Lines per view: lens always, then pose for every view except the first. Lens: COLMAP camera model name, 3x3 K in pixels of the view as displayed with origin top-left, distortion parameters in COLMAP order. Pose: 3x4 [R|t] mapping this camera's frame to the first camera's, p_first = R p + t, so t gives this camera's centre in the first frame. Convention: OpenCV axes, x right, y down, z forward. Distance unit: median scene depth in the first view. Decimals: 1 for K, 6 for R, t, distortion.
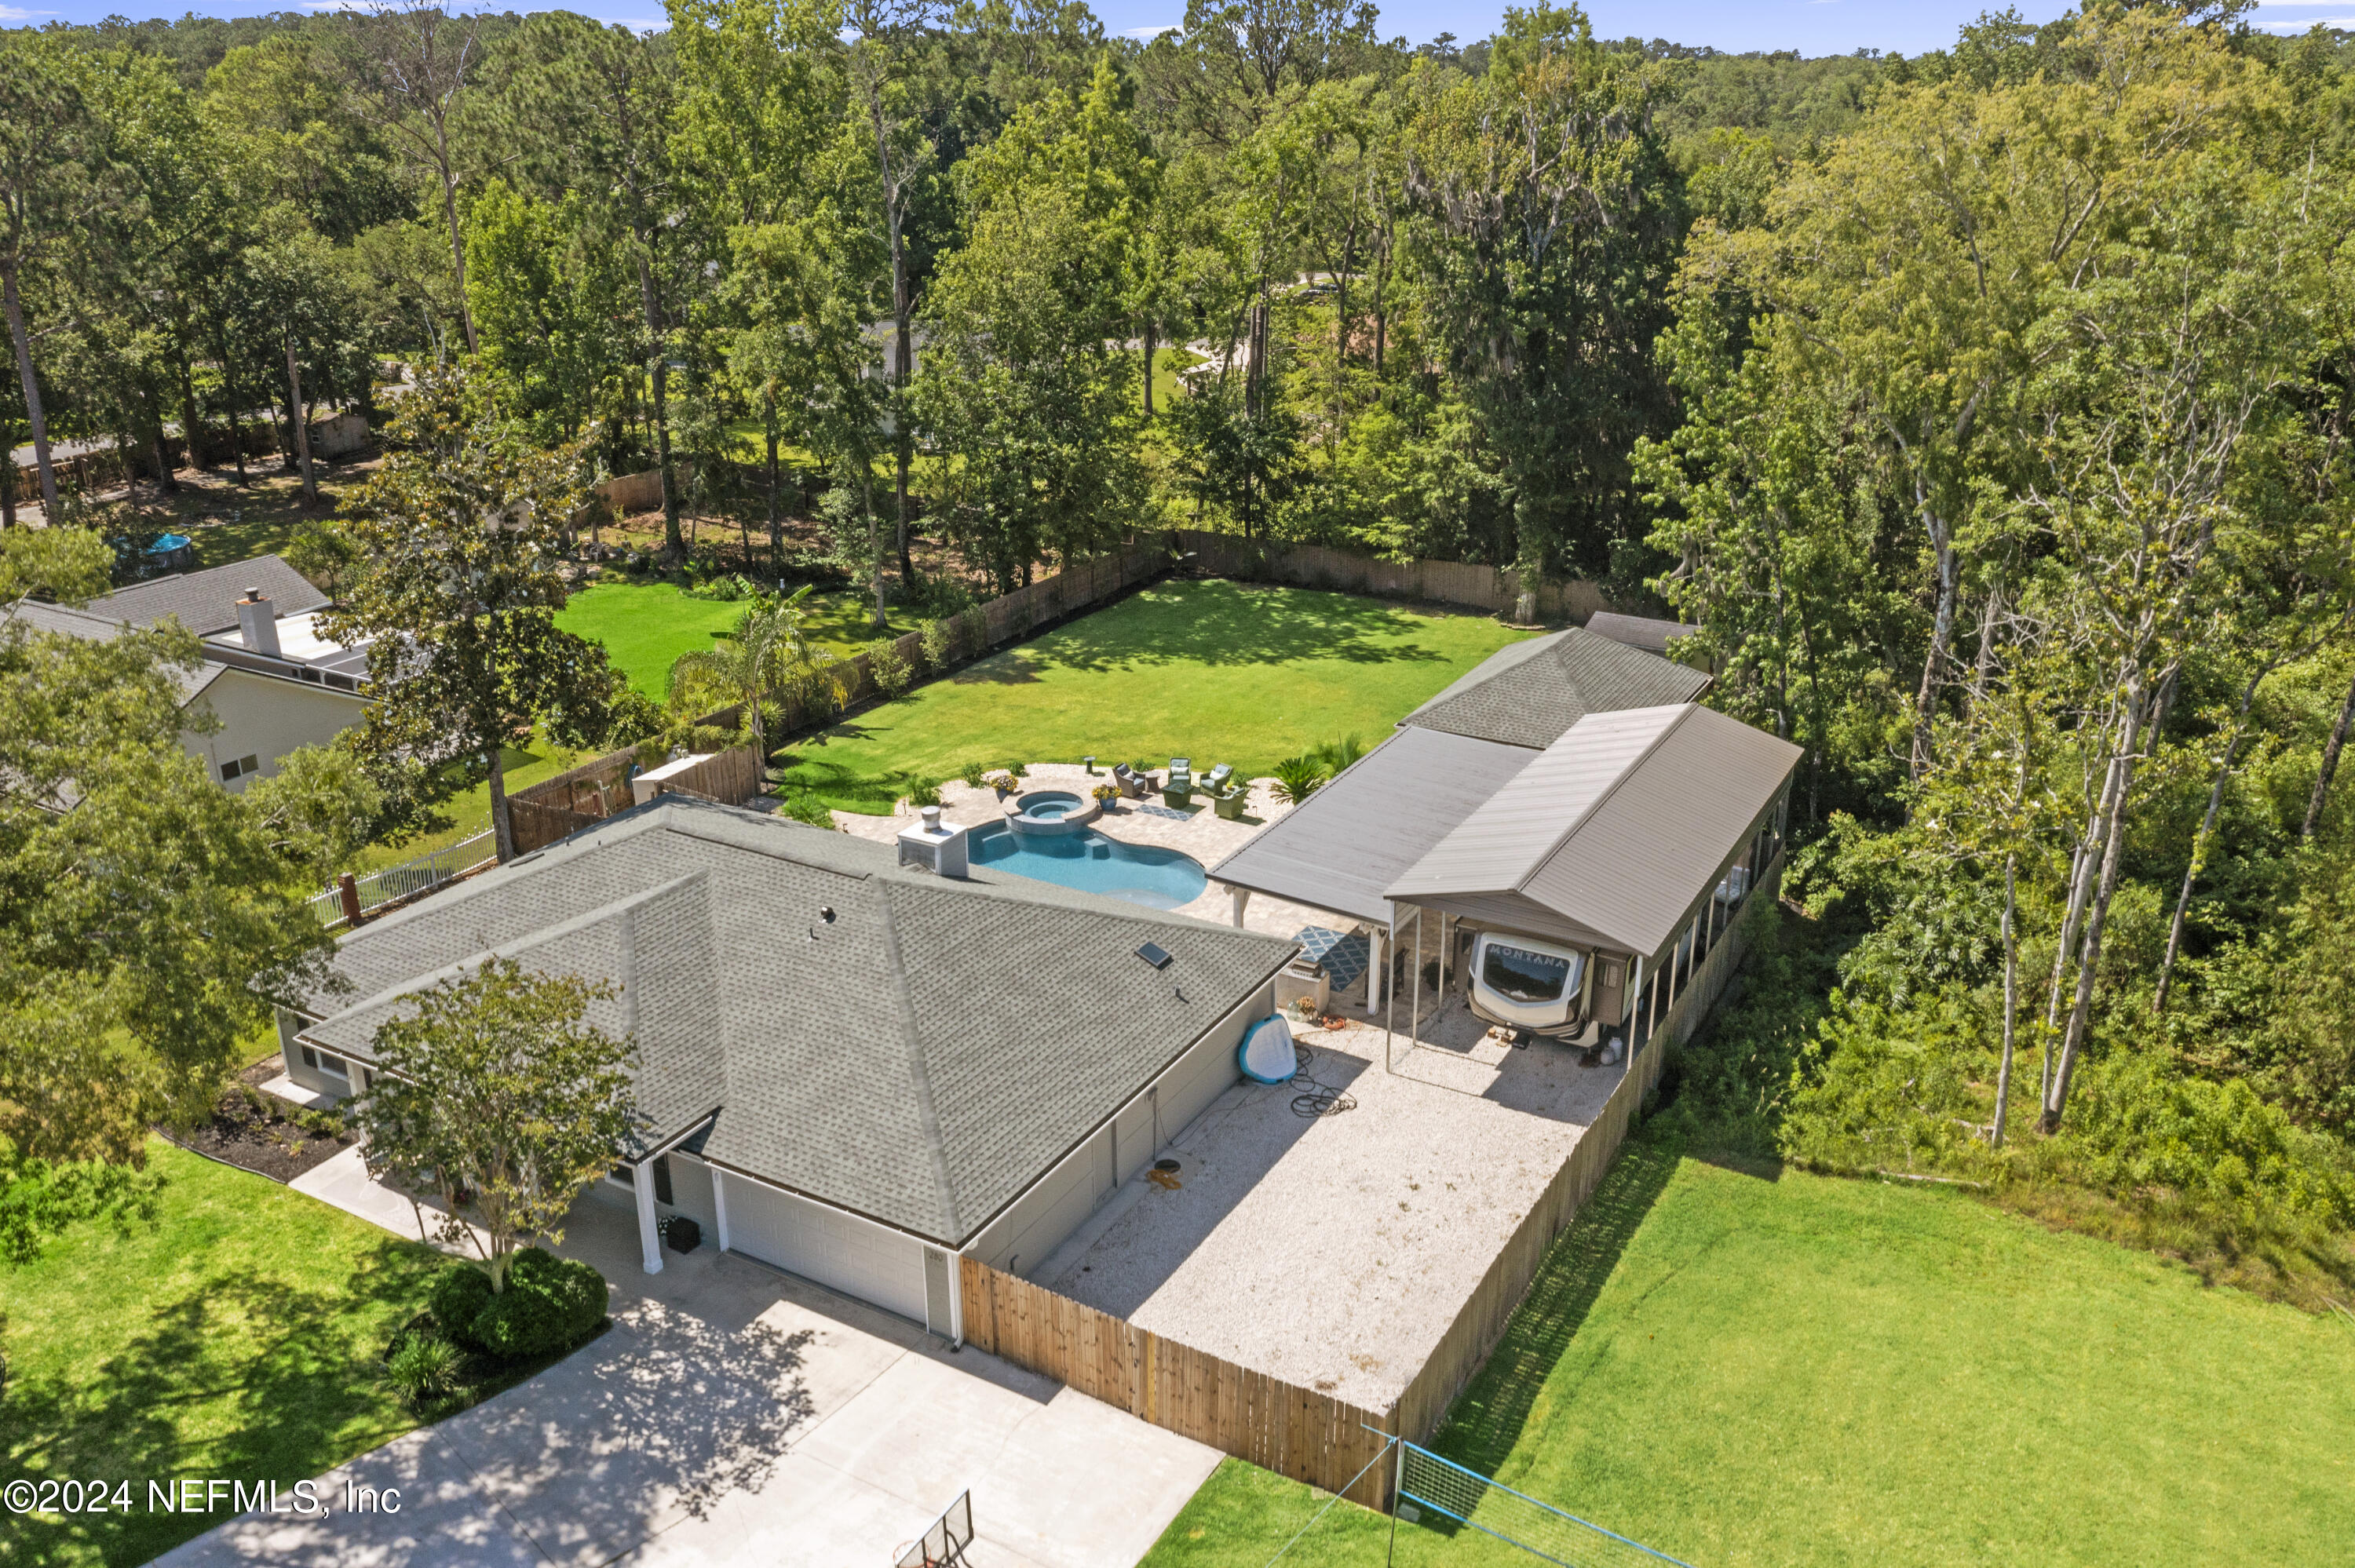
lens RADIAL K [[1854.4, 0, 1181.8], [0, 1854.4, 790.5], [0, 0, 1]] dist [-0.023402, 0.004492]
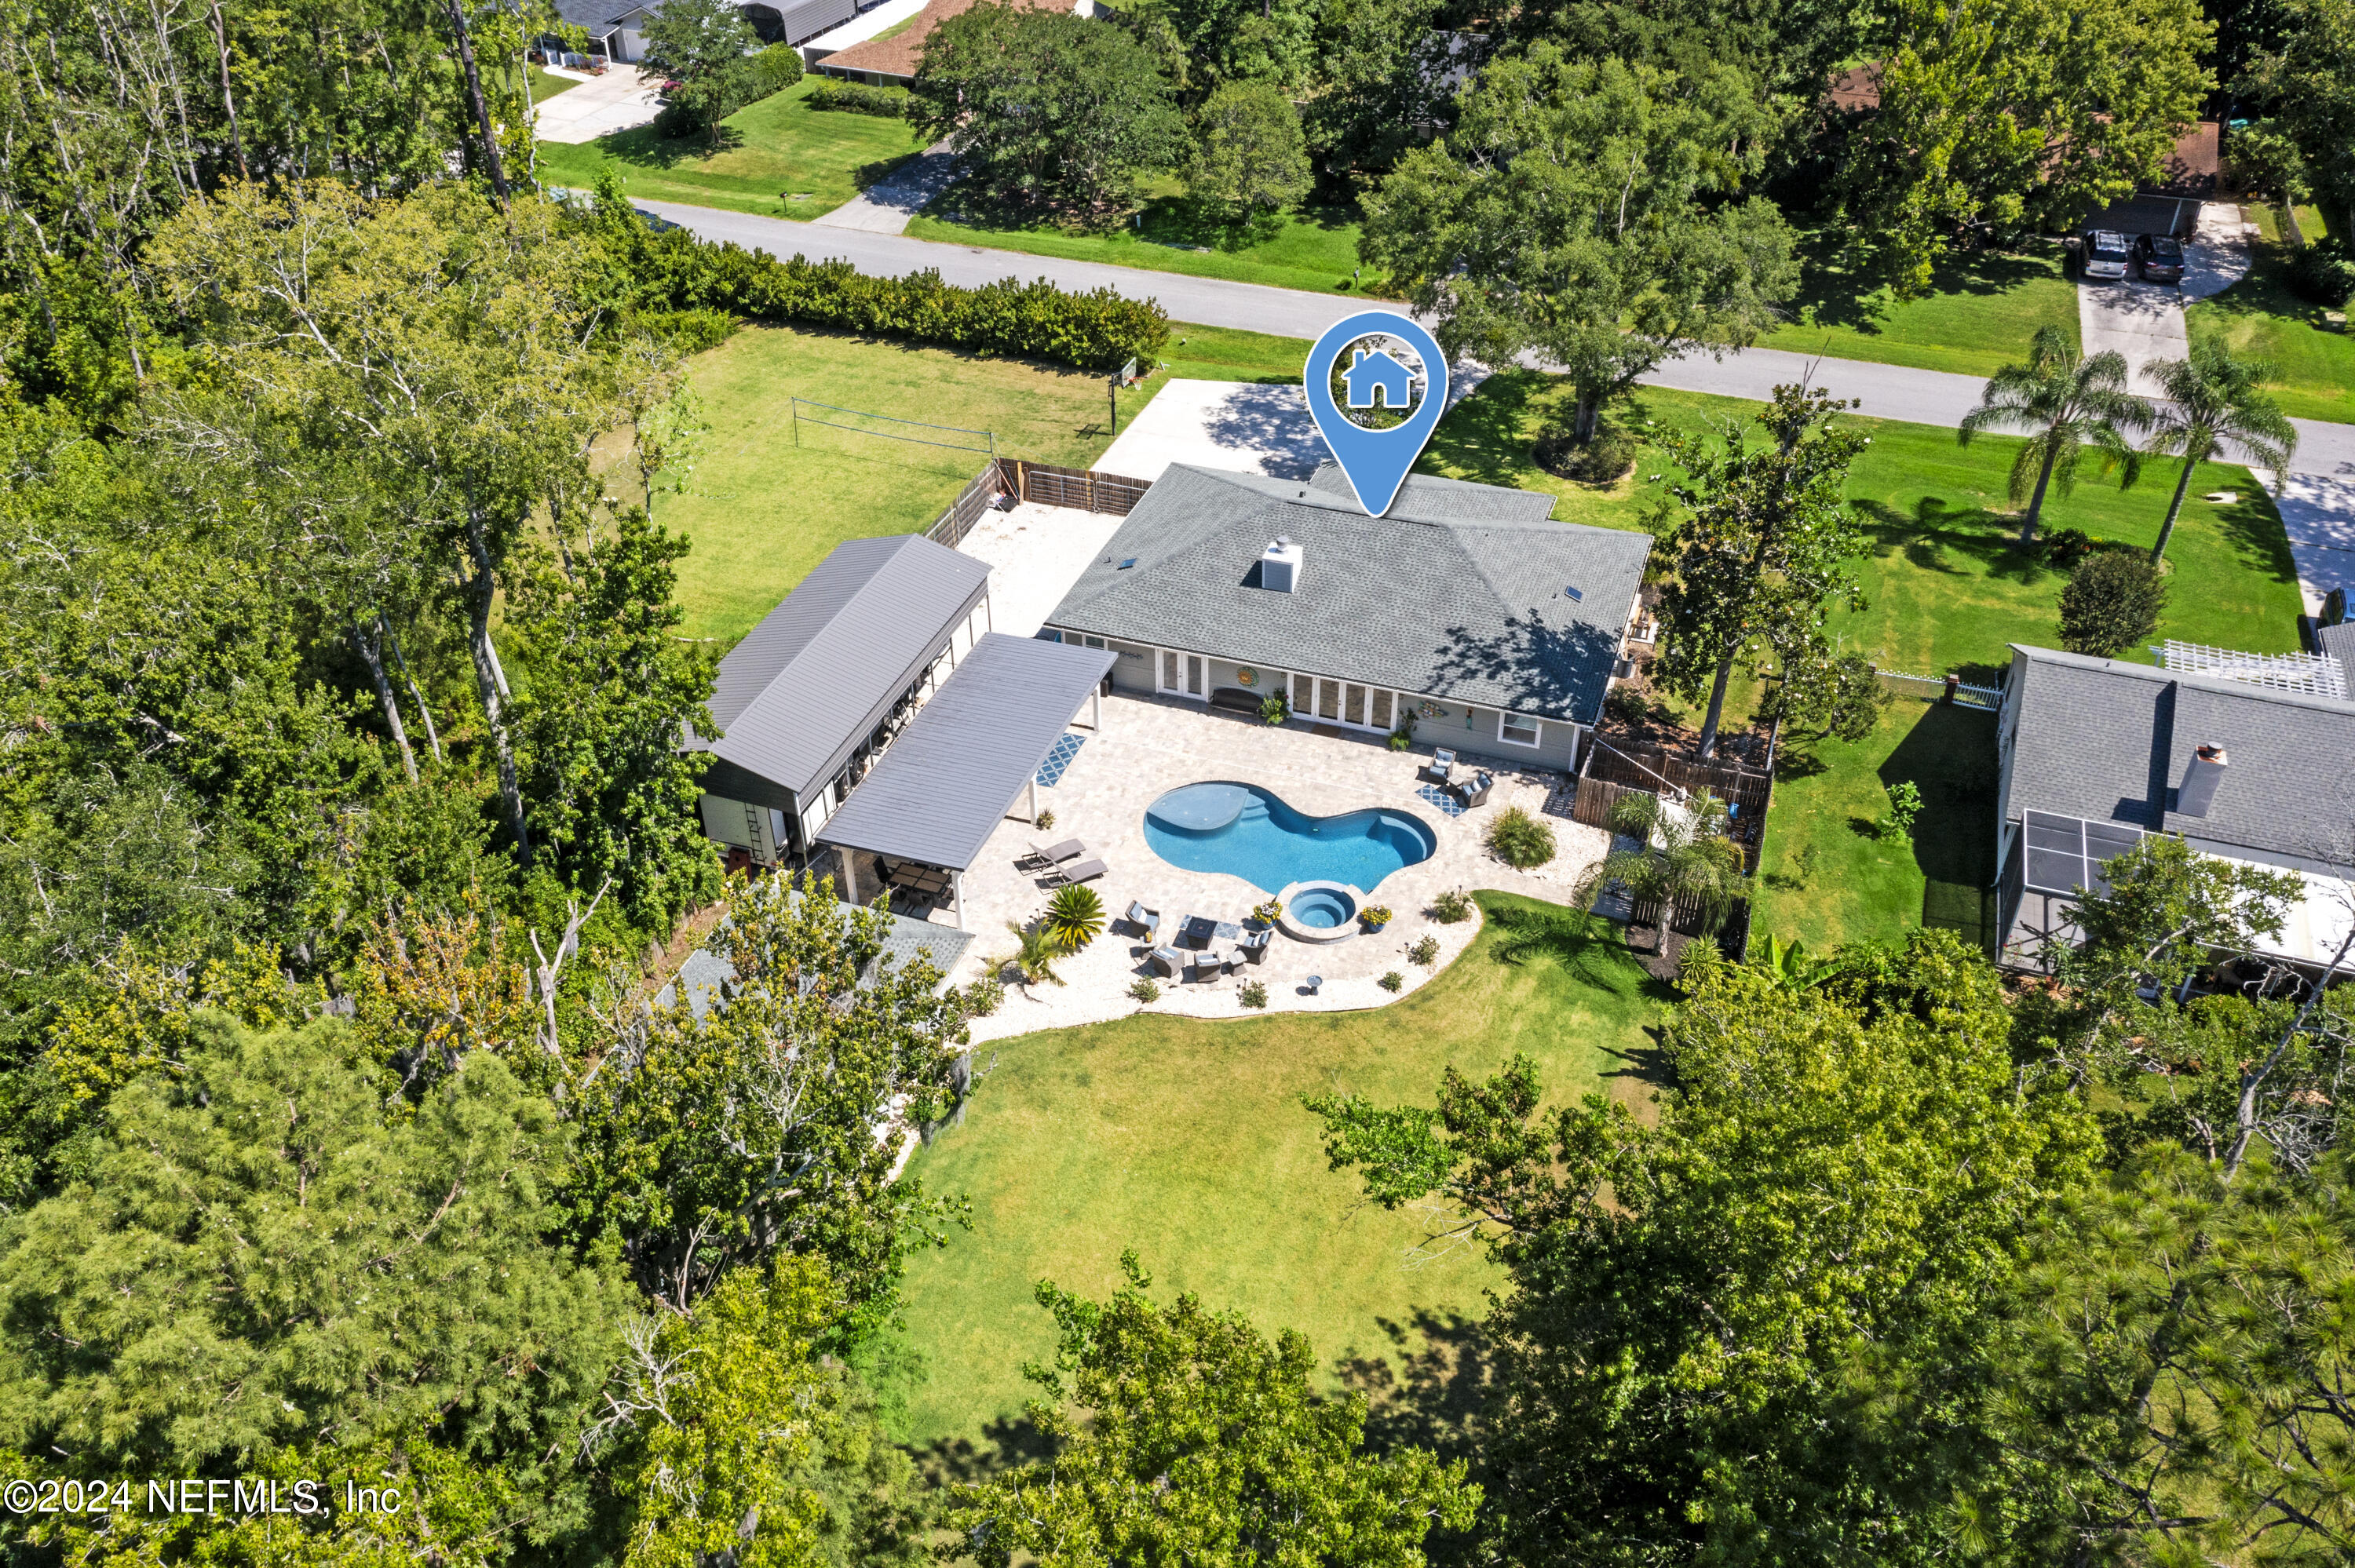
lens RADIAL K [[1854.4, 0, 1181.8], [0, 1854.4, 790.5], [0, 0, 1]] dist [-0.023402, 0.004492]
pose [[-0.984574, 0.112438, -0.134062, 0.146016], [-0.053691, 0.535088, 0.843089, -0.957889], [0.166530, 0.837281, -0.520797, 1.607930]]
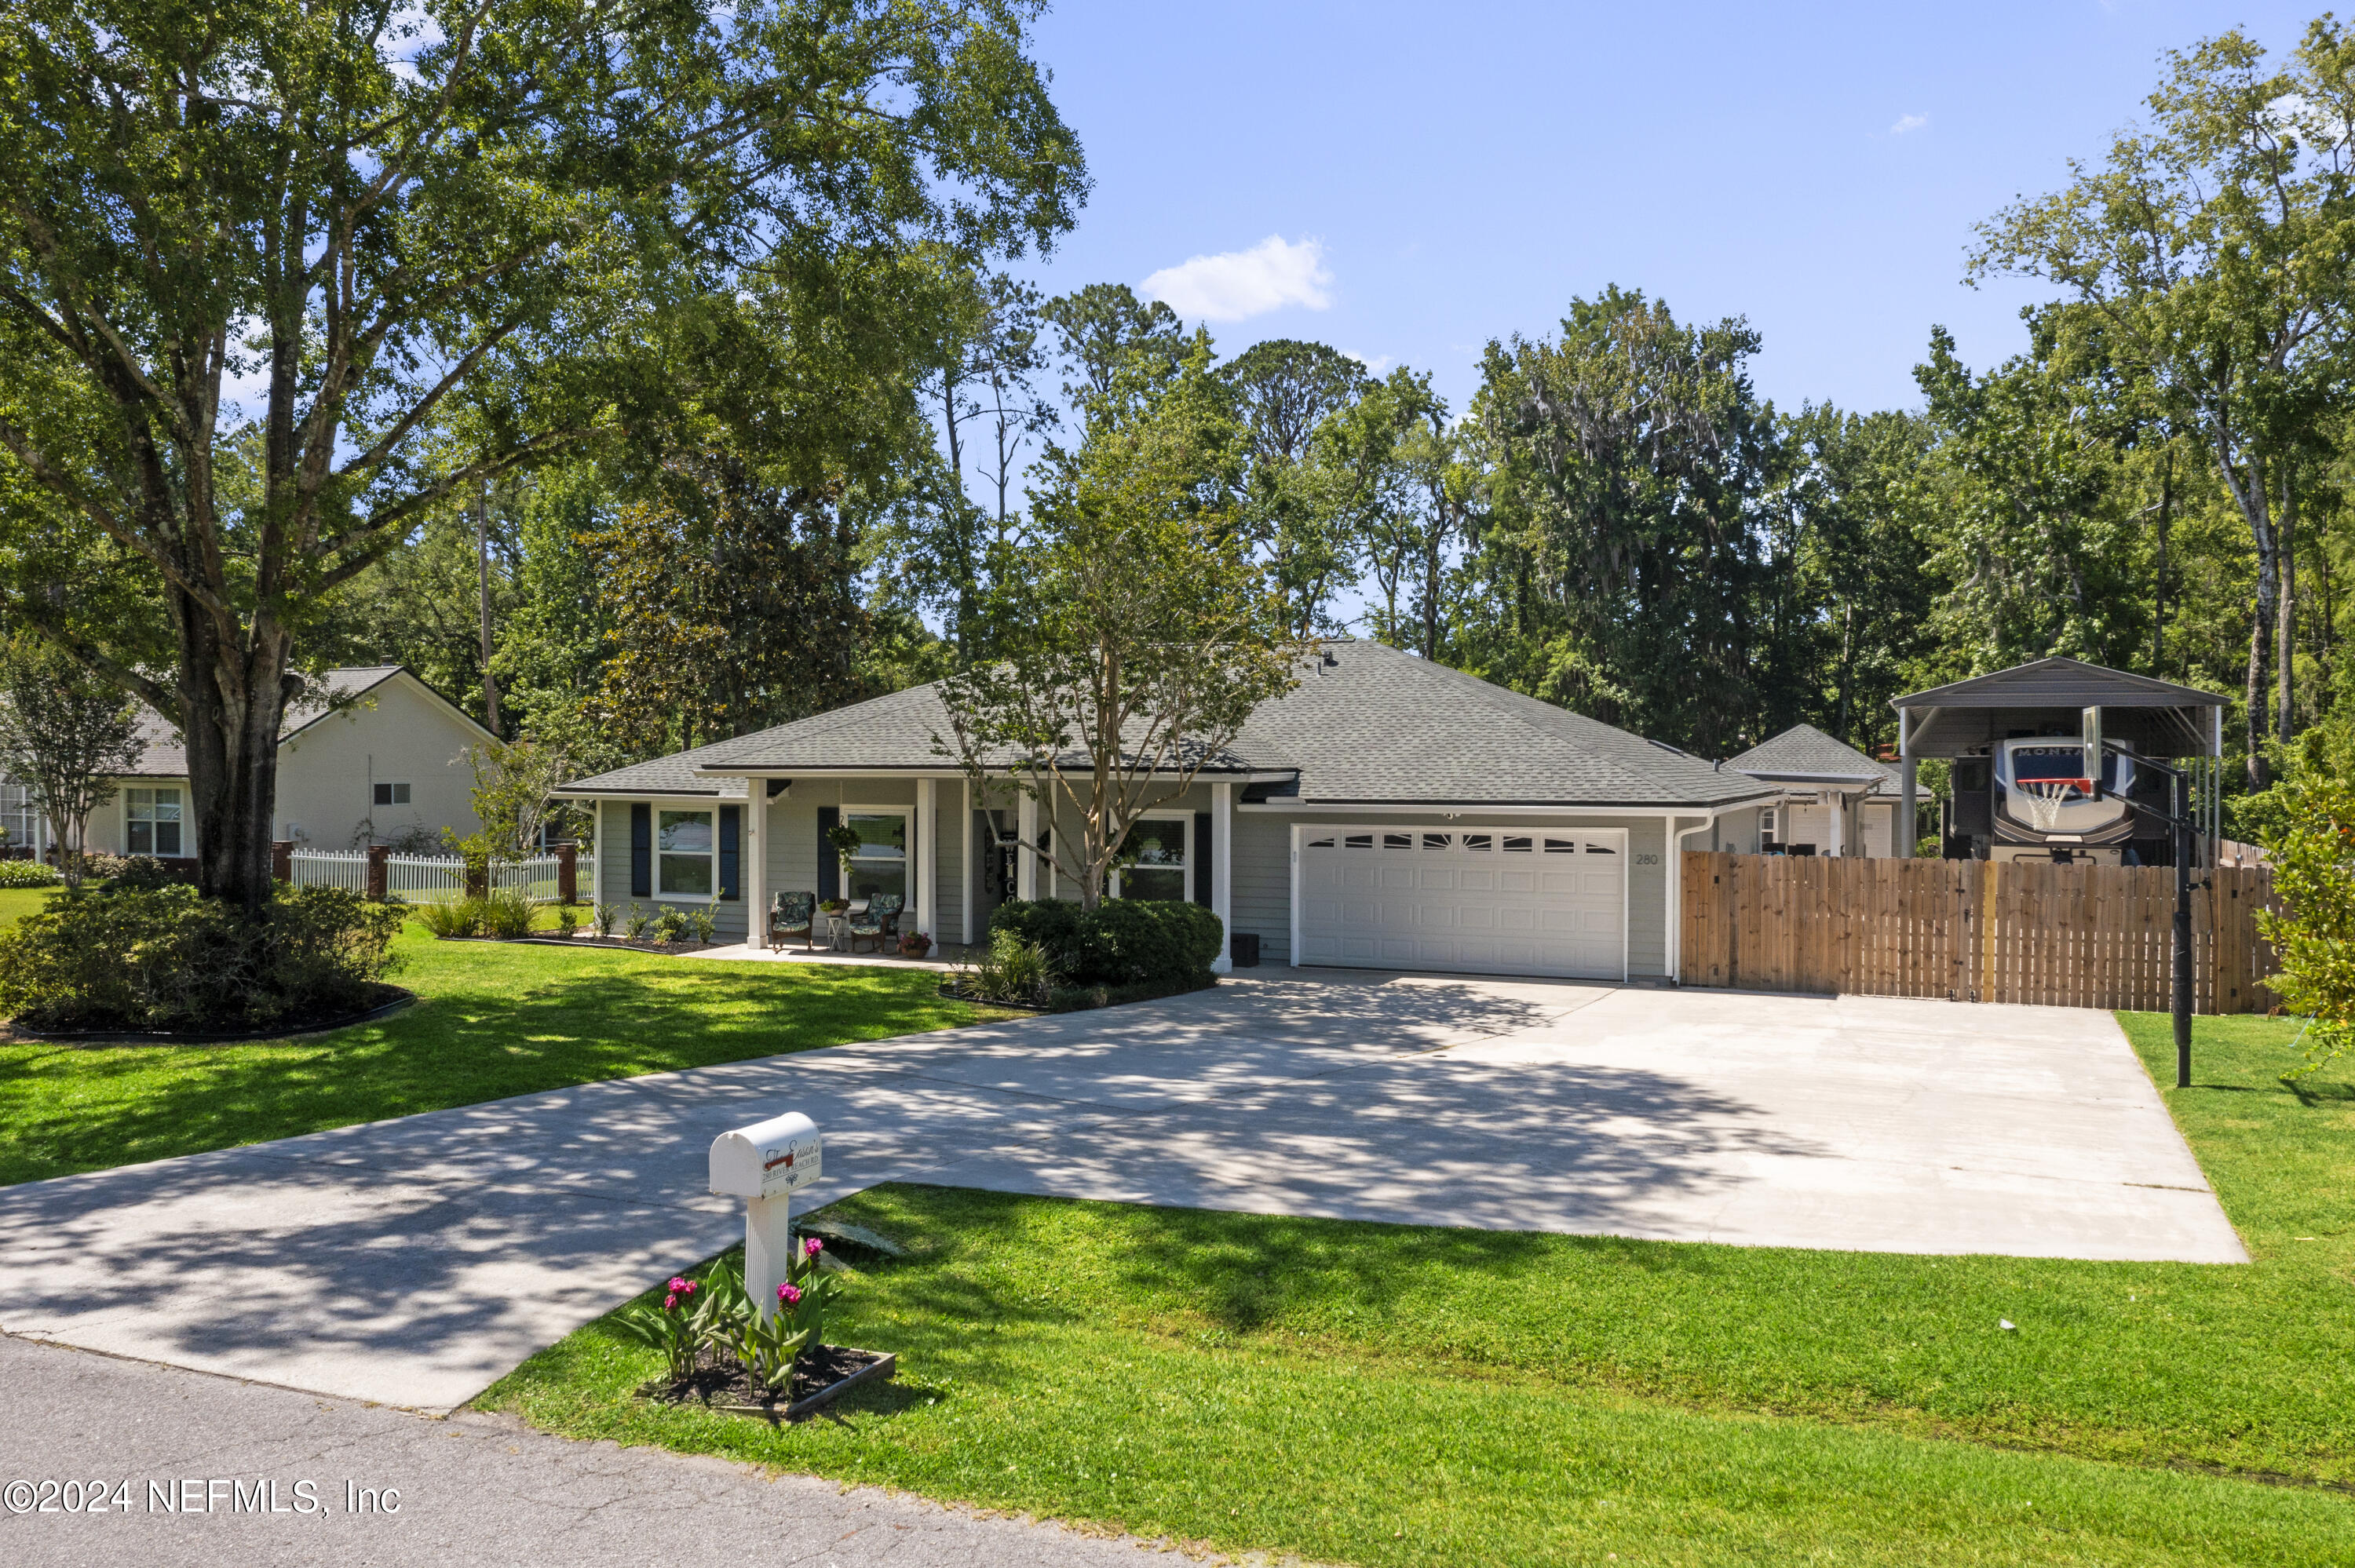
lens RADIAL K [[1854.4, 0, 1181.8], [0, 1854.4, 790.5], [0, 0, 1]] dist [-0.023402, 0.004492]
pose [[0.991652, 0.007867, 0.128701, -0.274646], [0.037497, 0.937405, -0.346217, 0.311482], [-0.123369, 0.348153, 0.929285, 0.175673]]
